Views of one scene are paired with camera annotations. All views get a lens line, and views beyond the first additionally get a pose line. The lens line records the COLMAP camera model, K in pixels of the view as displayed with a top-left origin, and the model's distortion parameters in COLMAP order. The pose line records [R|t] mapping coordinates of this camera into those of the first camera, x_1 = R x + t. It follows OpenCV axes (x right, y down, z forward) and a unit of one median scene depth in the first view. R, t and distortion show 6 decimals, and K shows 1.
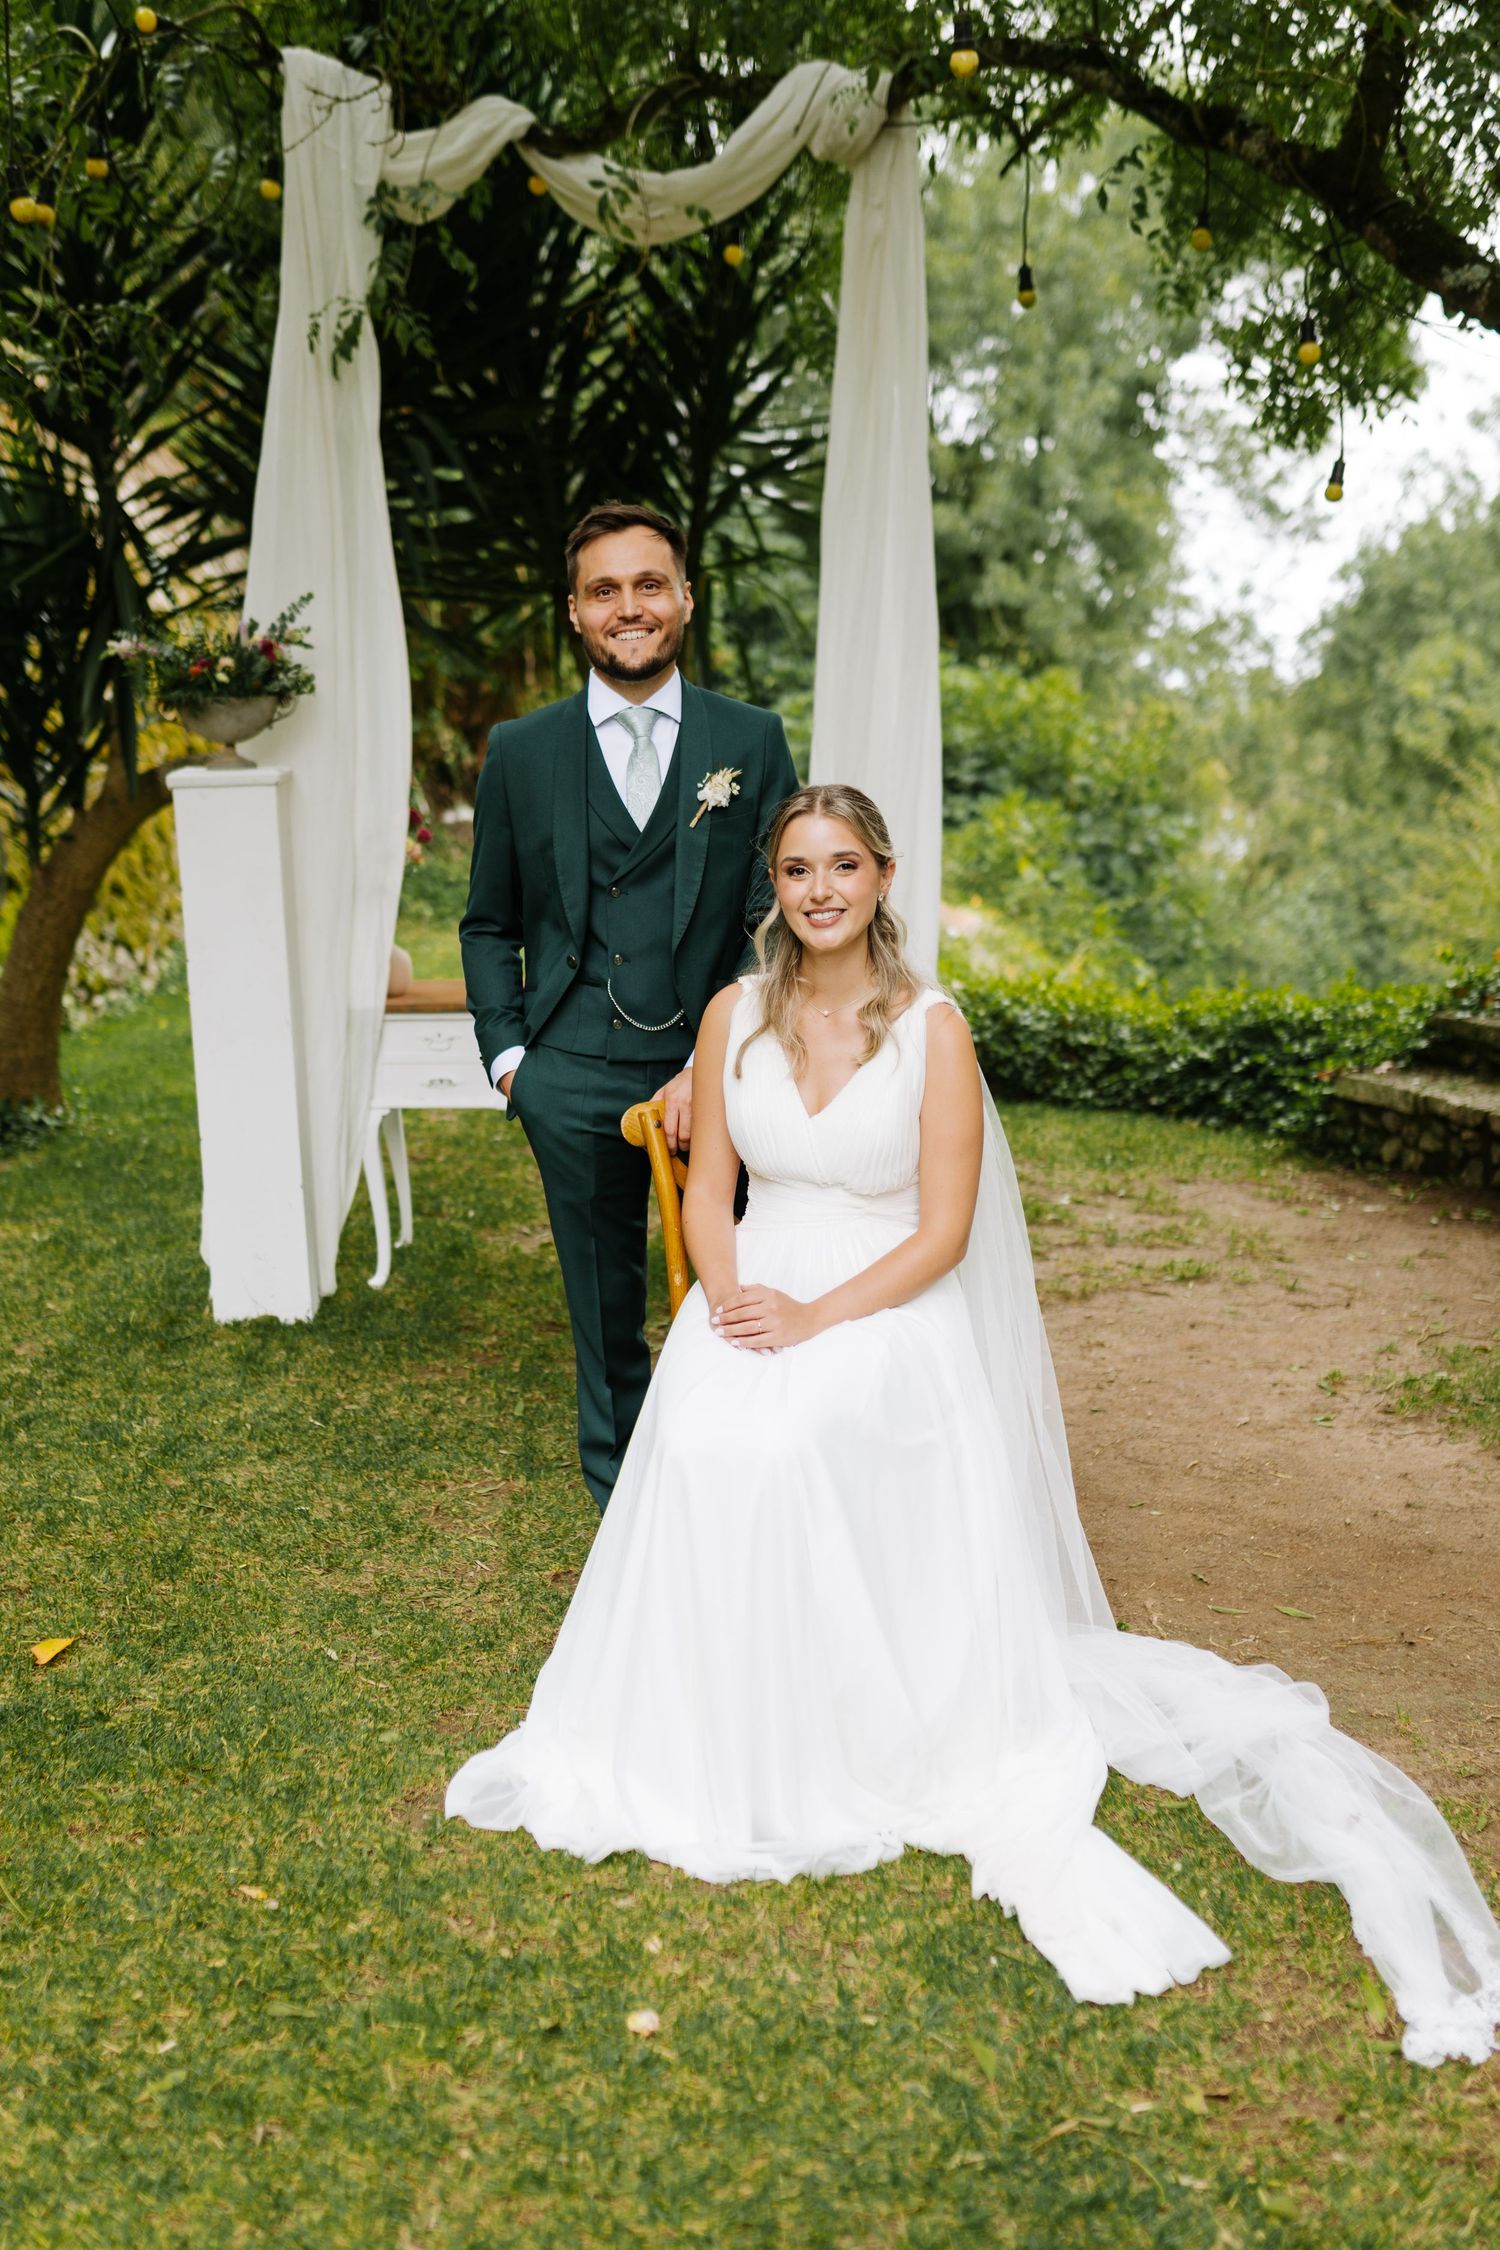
lens RADIAL K [[2338.0, 0, 668.2], [0, 2338.0, 1190.6], [0, 0, 1]] dist [0.010342, 0.000000]
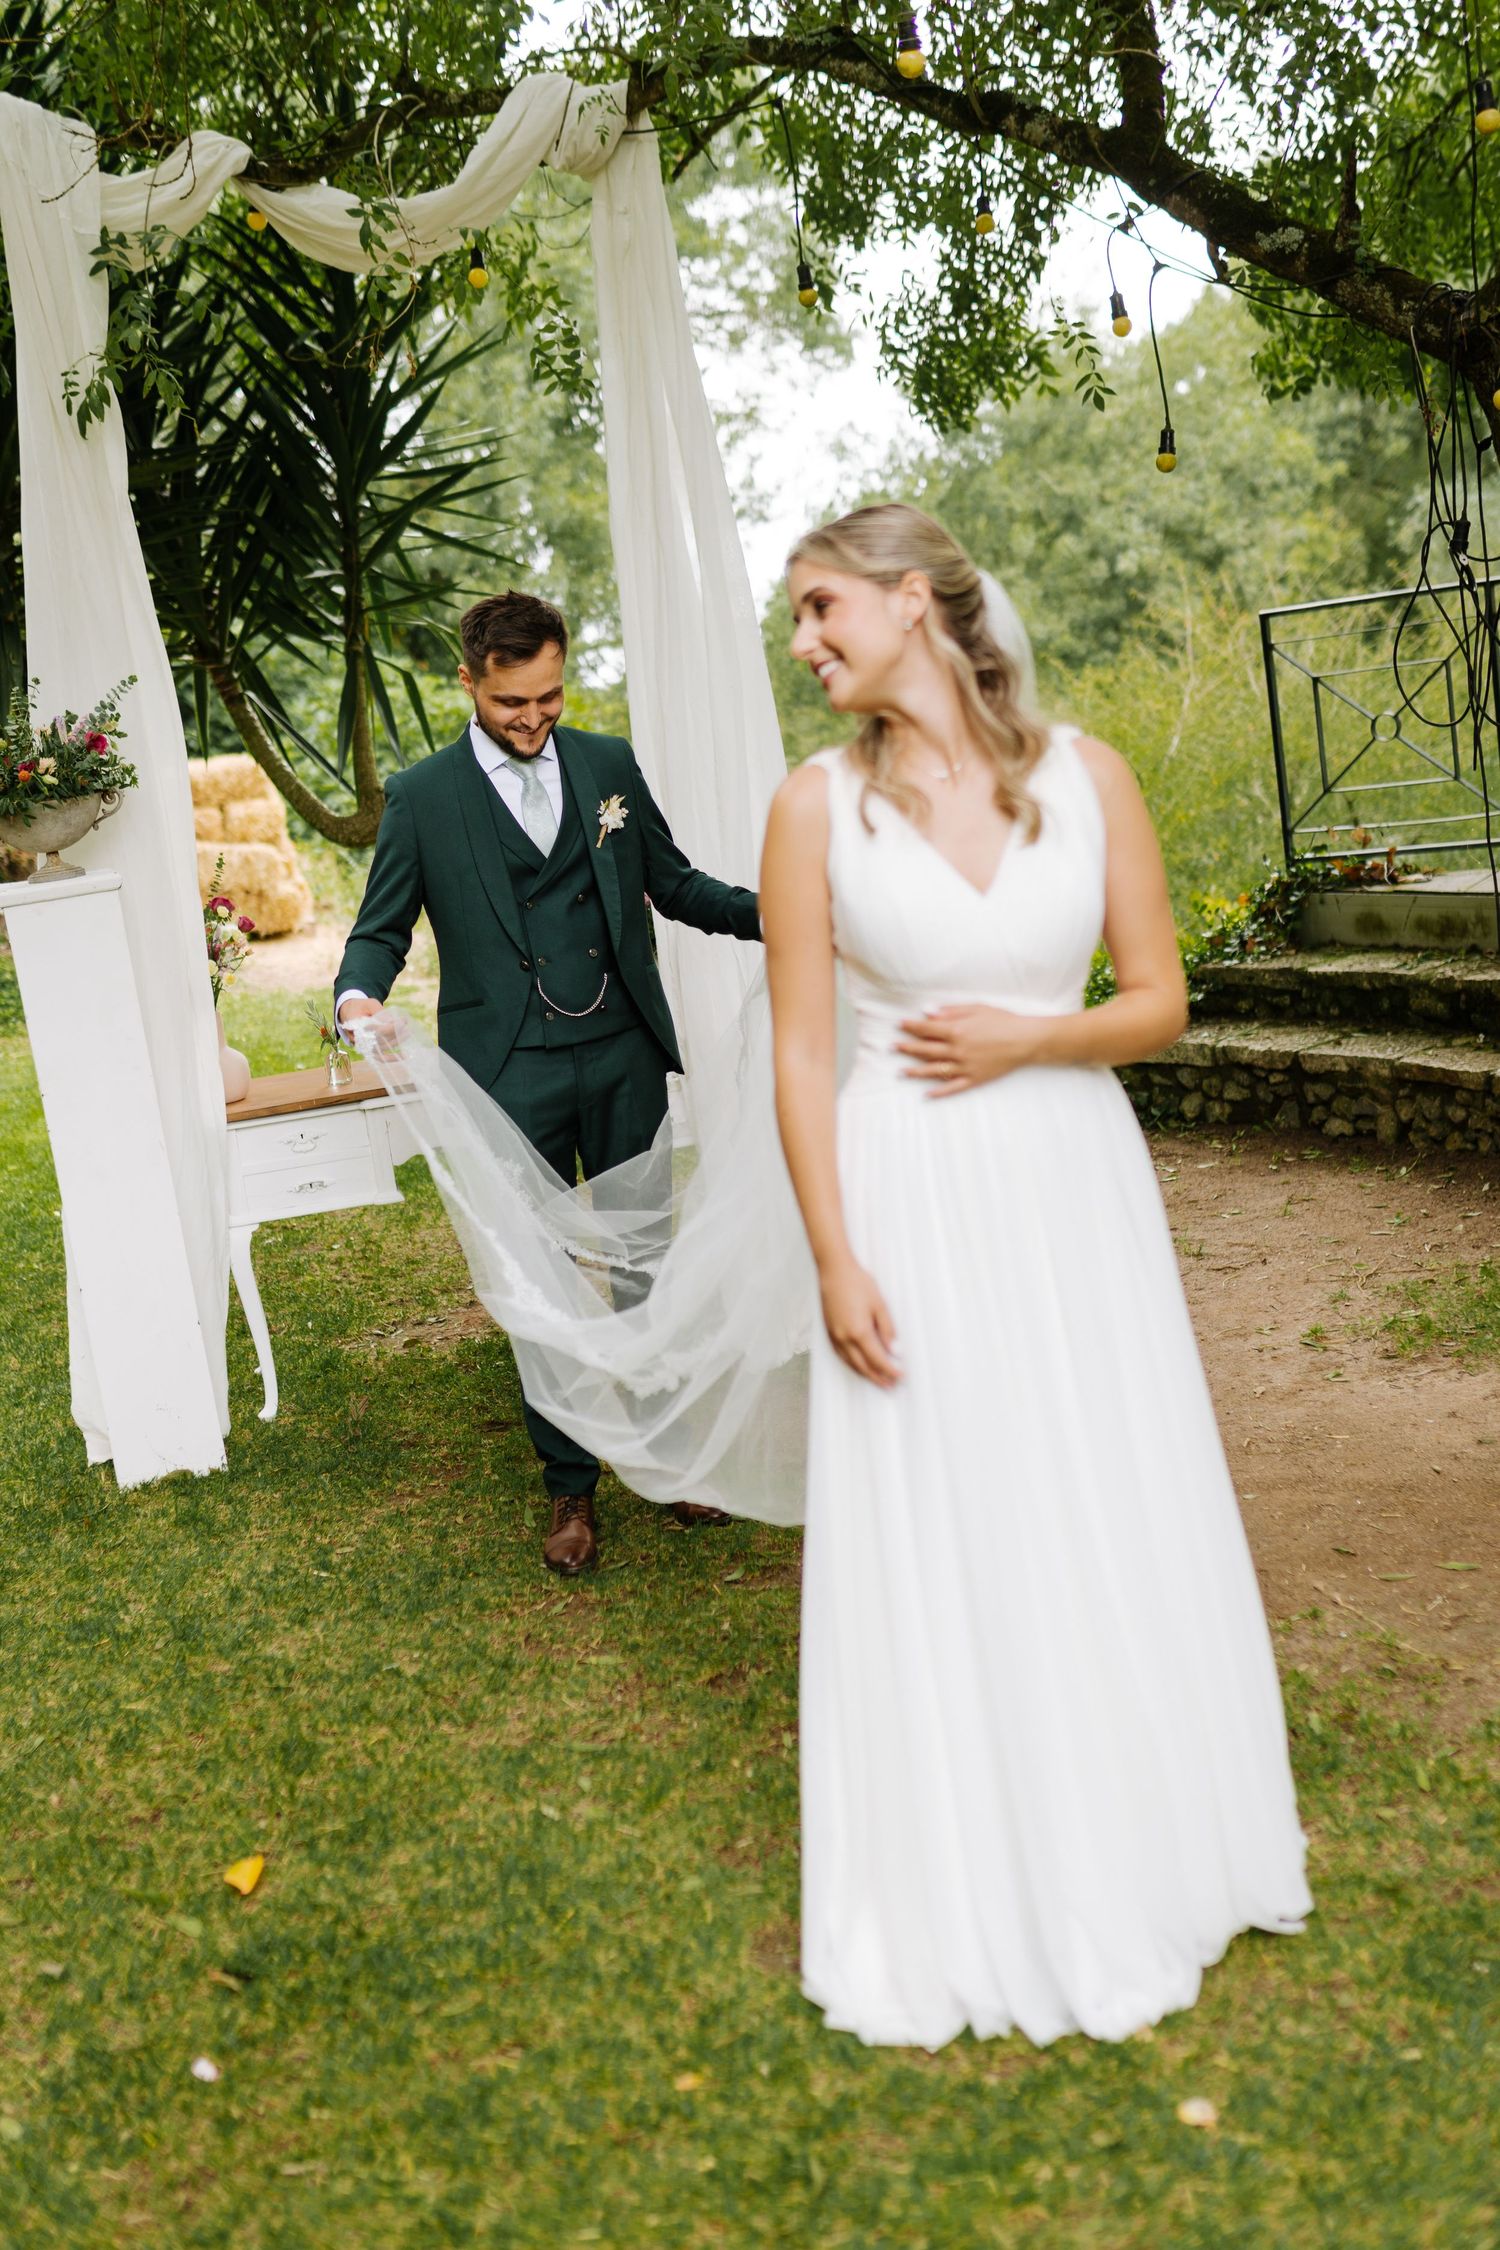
lens RADIAL K [[2457.6, 0, 707.0], [0, 2457.6, 1159.4], [0, 0, 1]] dist [0.003338, 0.000000]
pose [[0.963882, -0.156785, 0.215291, -0.109438], [0.163550, 0.986438, -0.013860, -0.012777], [-0.210198, 0.048571, 0.976452, 0.017576]]
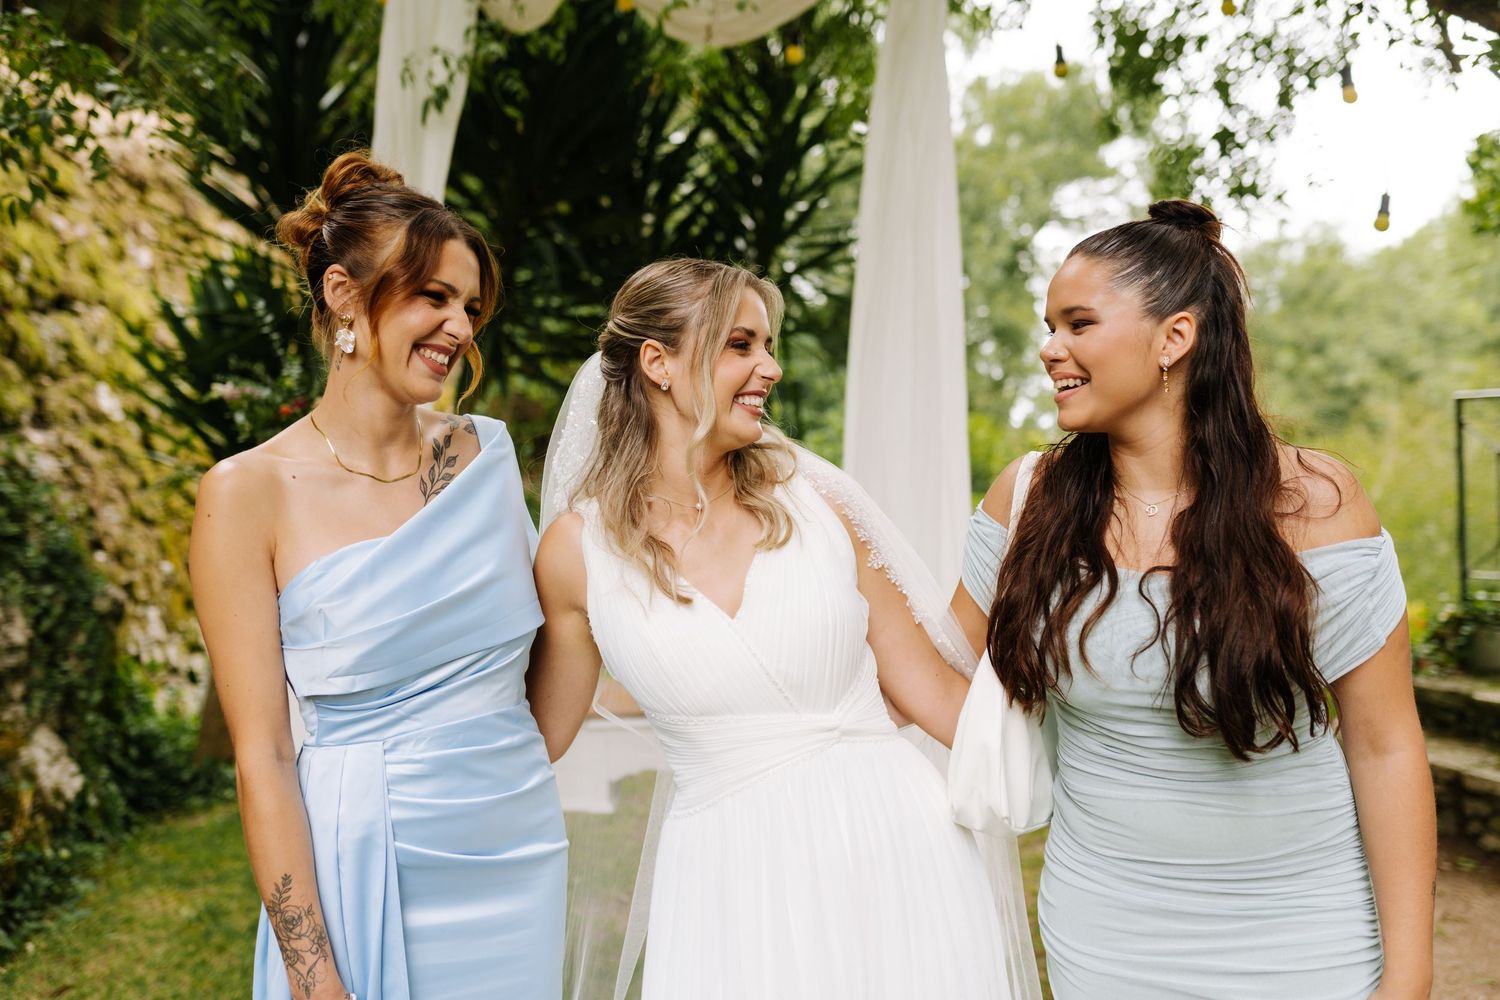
lens RADIAL K [[1415.8, 0, 754.9], [0, 1415.8, 507.3], [0, 0, 1]] dist [0.005335, 0.000000]
pose [[0.999774, -0.017553, 0.012002, -0.002637], [0.019221, 0.987415, -0.156980, -0.049200], [-0.009095, 0.157175, 0.987529, 0.245705]]
